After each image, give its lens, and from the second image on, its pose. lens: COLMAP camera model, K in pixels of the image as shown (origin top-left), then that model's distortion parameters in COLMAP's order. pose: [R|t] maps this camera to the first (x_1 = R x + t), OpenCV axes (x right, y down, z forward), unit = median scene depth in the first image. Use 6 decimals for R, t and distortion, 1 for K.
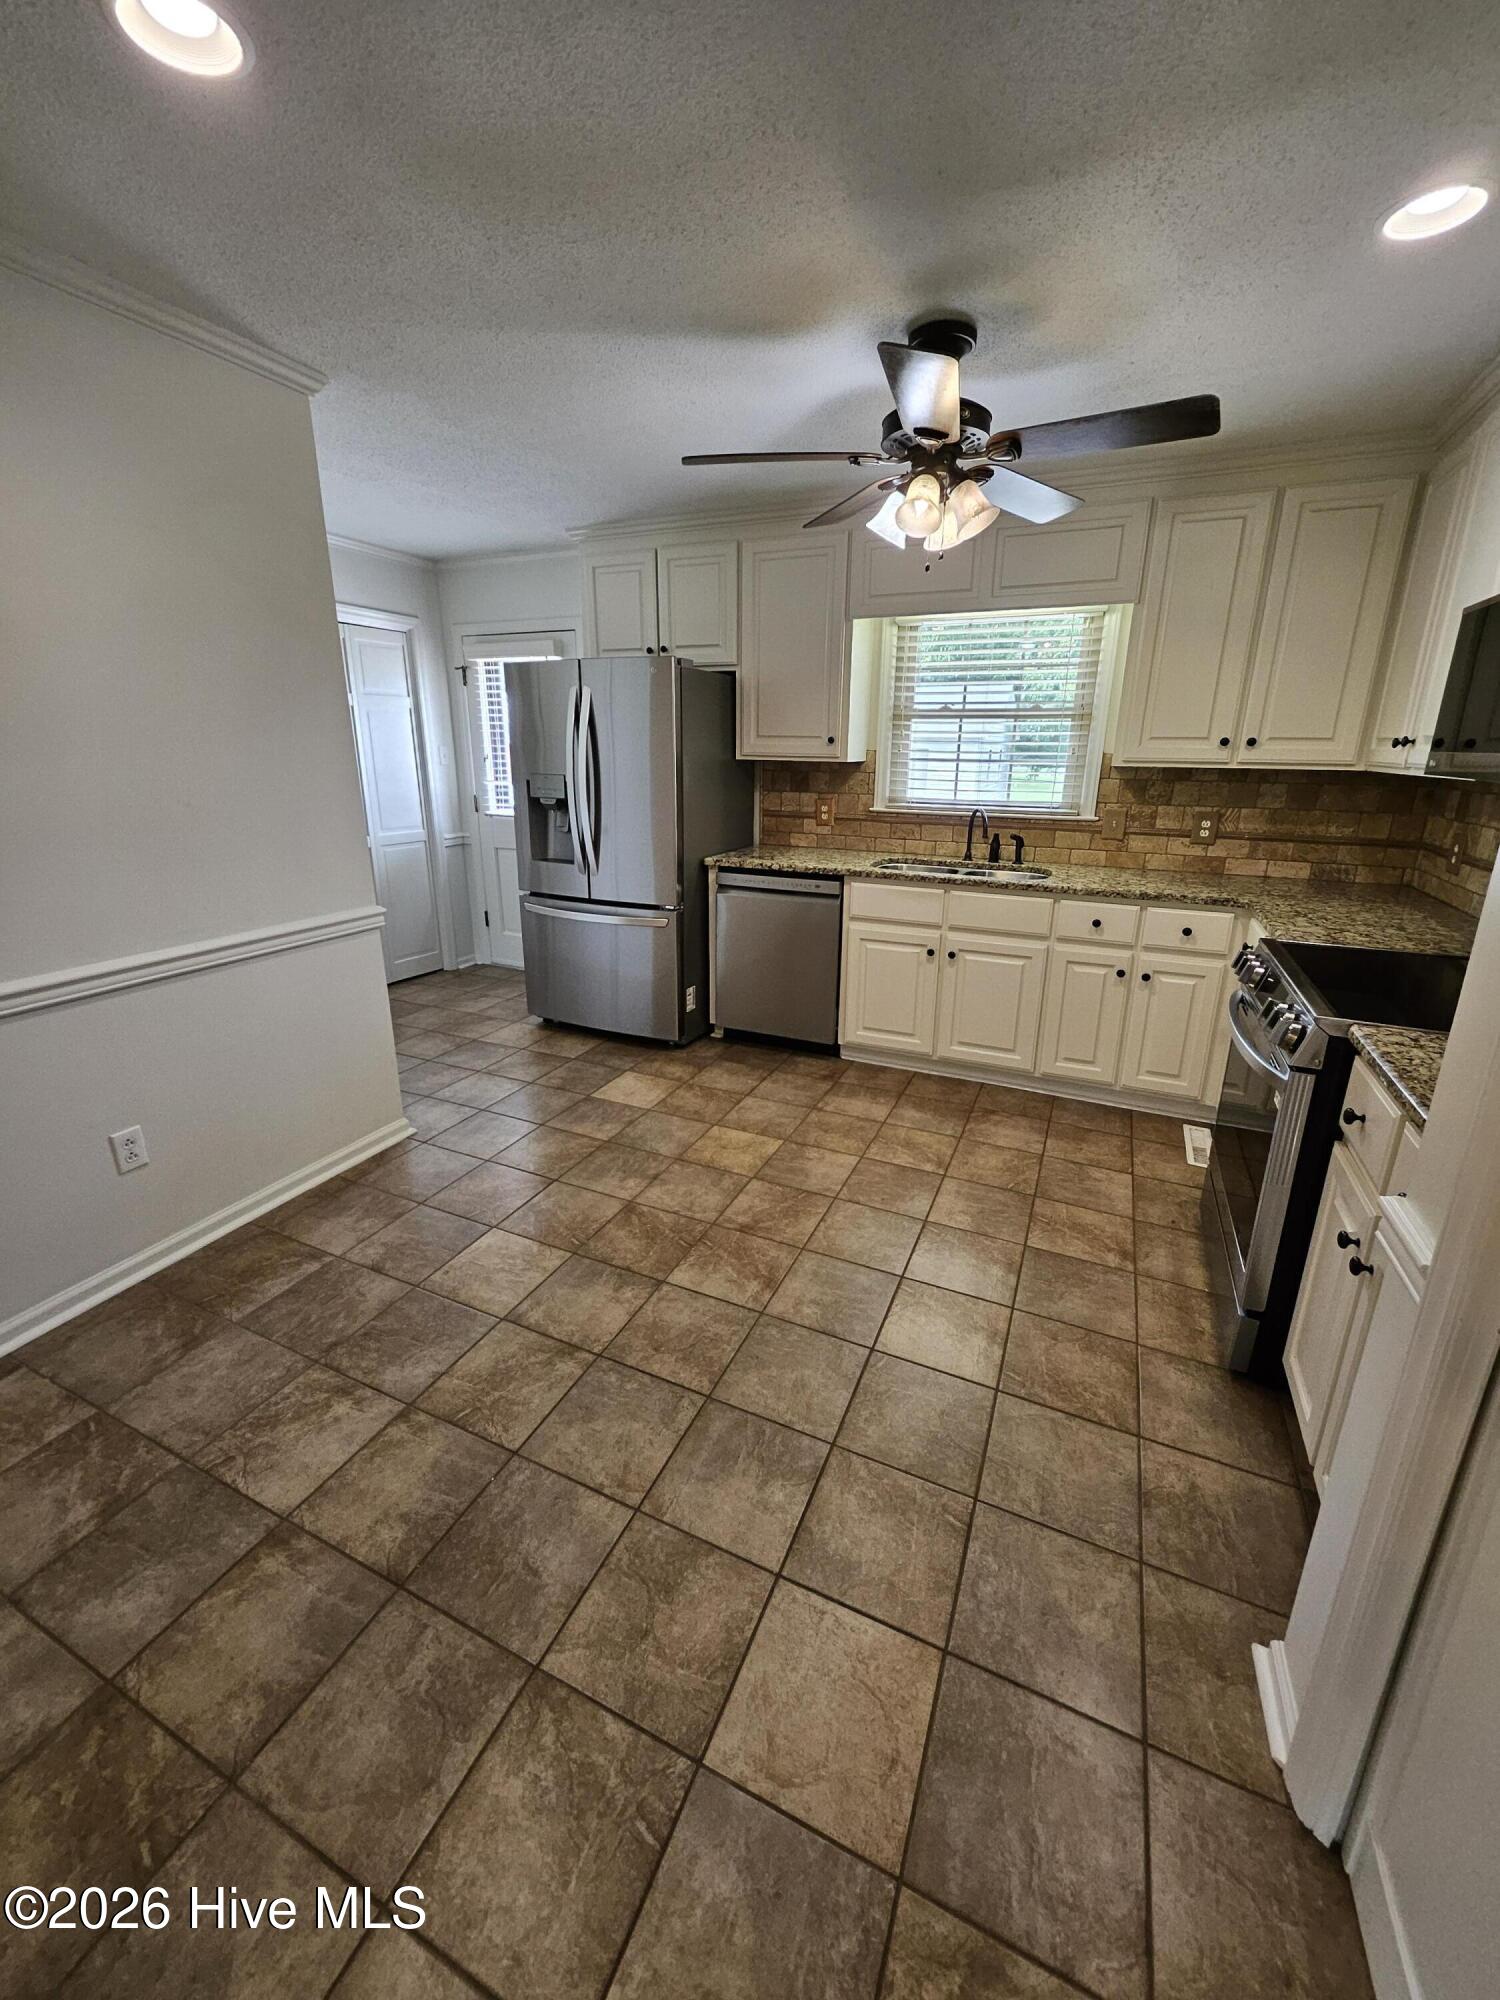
lens RADIAL K [[785.2, 0, 758.6], [0, 785.2, 978.3], [0, 0, 1]] dist [0.000017, -0.000447]
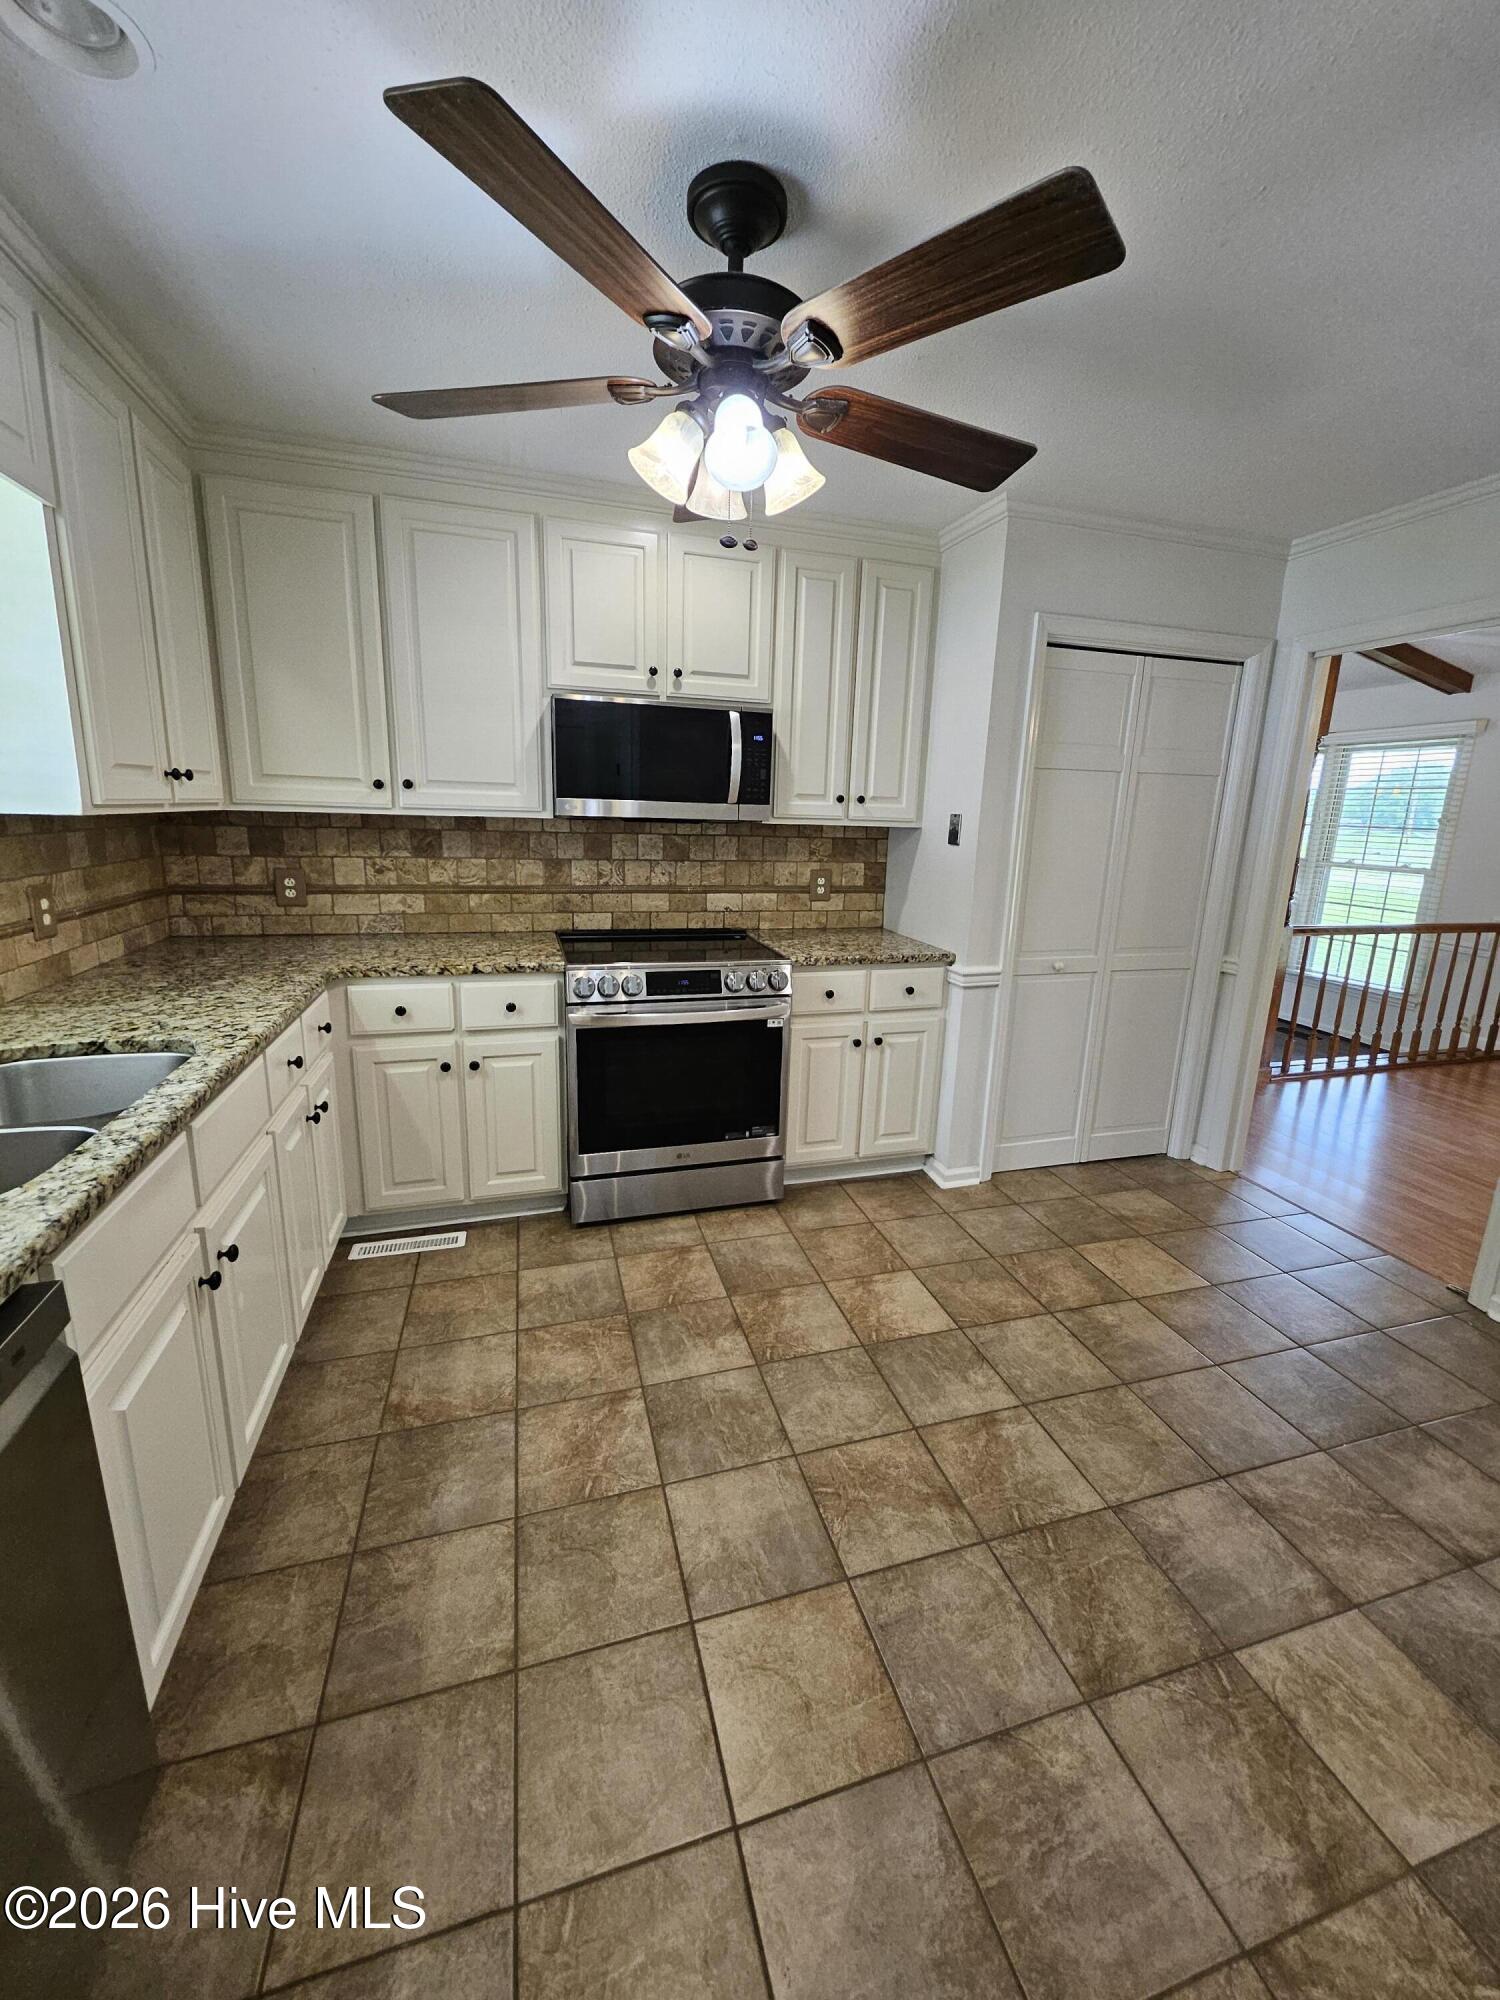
lens RADIAL K [[785.2, 0, 758.6], [0, 785.2, 978.3], [0, 0, 1]] dist [0.000017, -0.000447]
pose [[-0.652201, -0.192960, 0.733076, -0.312177], [0.180637, 0.899642, 0.397511, -0.382806], [-0.736210, 0.391678, -0.551891, 1.278925]]
